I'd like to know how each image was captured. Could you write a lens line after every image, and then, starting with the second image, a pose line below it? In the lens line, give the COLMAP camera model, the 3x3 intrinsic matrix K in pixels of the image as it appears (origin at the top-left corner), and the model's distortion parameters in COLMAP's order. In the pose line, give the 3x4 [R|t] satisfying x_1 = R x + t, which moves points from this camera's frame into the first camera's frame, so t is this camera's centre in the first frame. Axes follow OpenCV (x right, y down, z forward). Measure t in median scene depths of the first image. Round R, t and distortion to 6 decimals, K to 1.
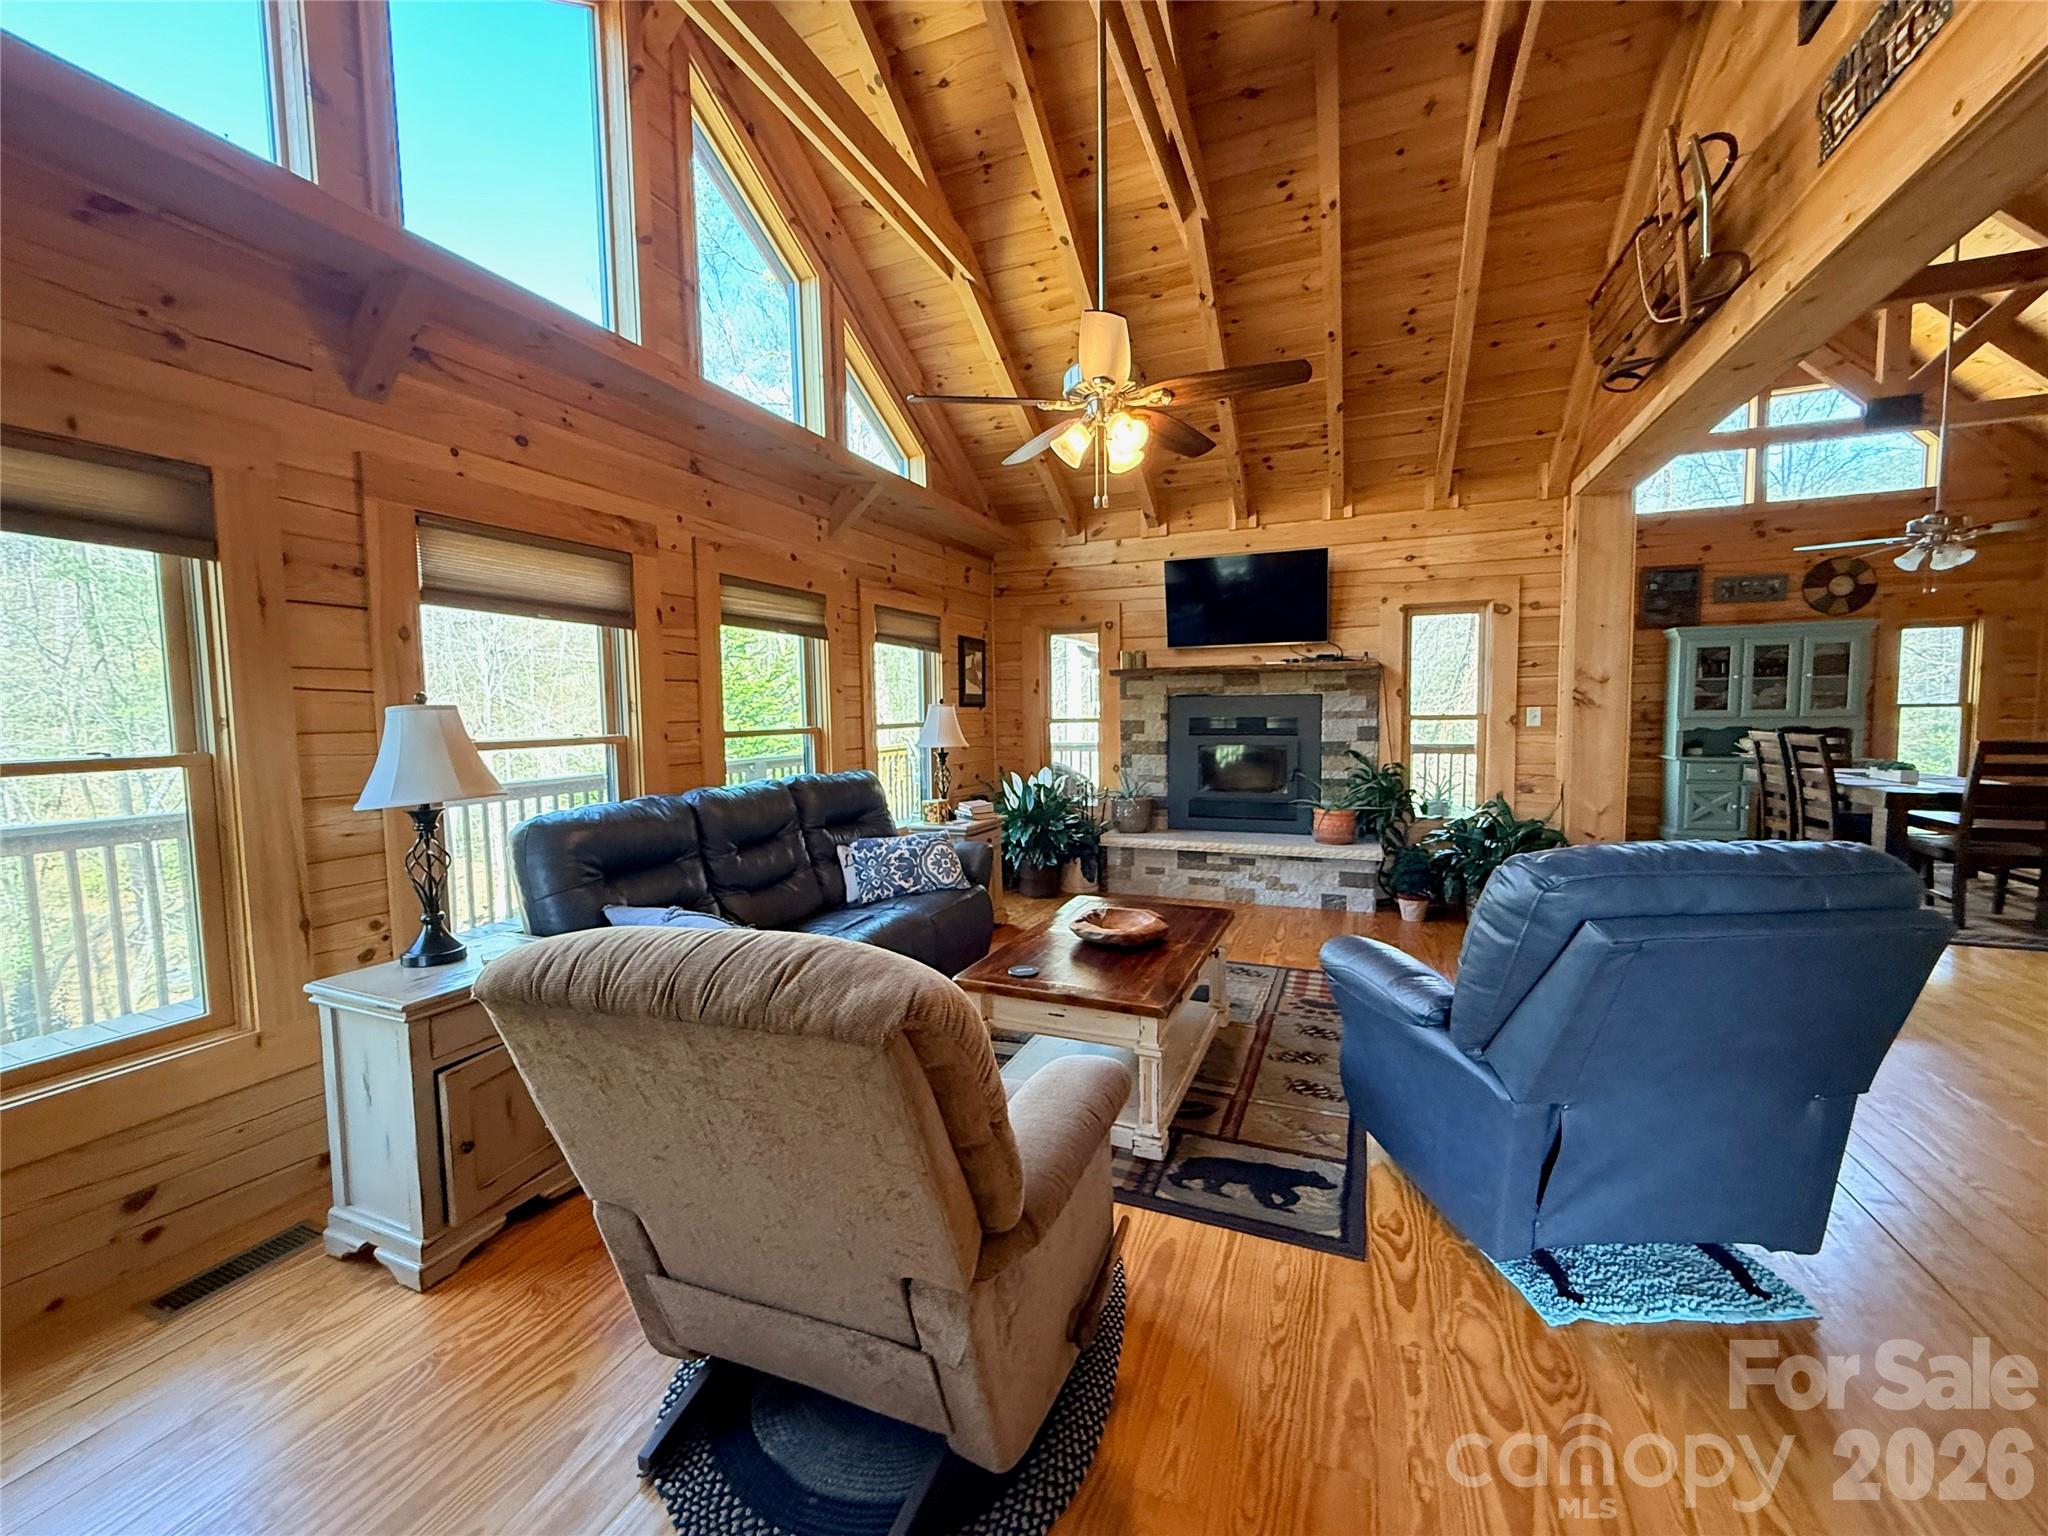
lens RADIAL K [[820.3, 0, 1019.0], [0, 820.3, 766.3], [0, 0, 1]] dist [0.003037, -0.000094]
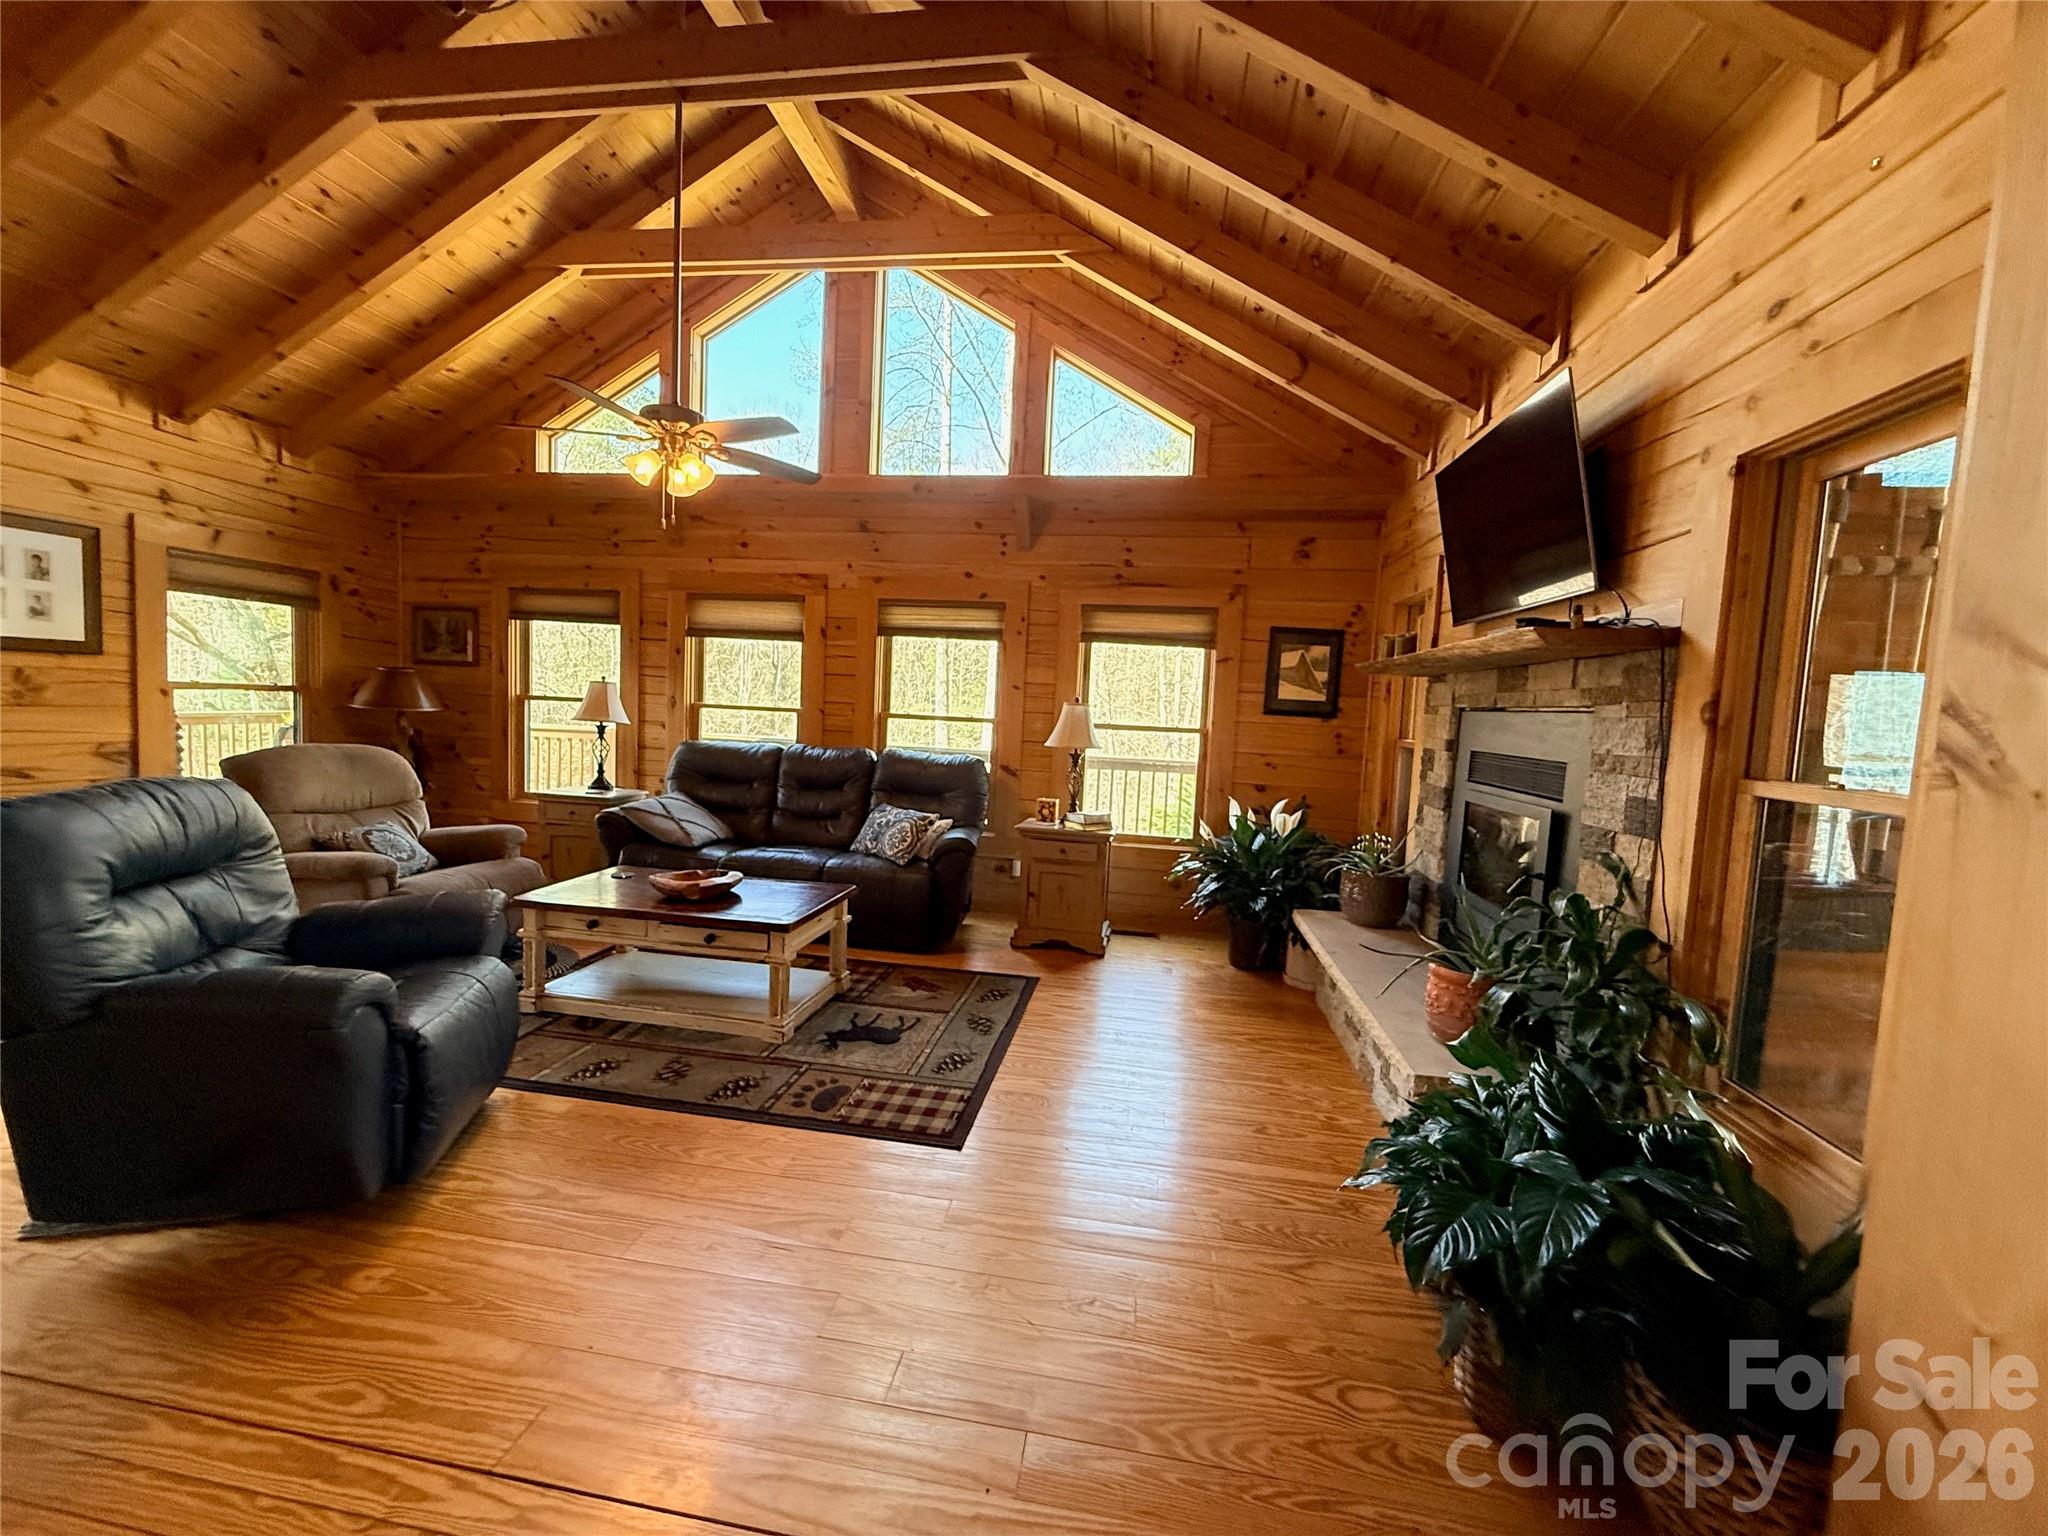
lens RADIAL K [[820.3, 0, 1021.8], [0, 820.3, 767.6], [0, 0, 1]] dist [0.003037, -0.000094]
pose [[0.235589, 0.100880, -0.966603, 1.029220], [-0.118707, 0.990138, 0.074404, -0.080803], [0.964576, 0.097213, 0.245240, 0.886472]]
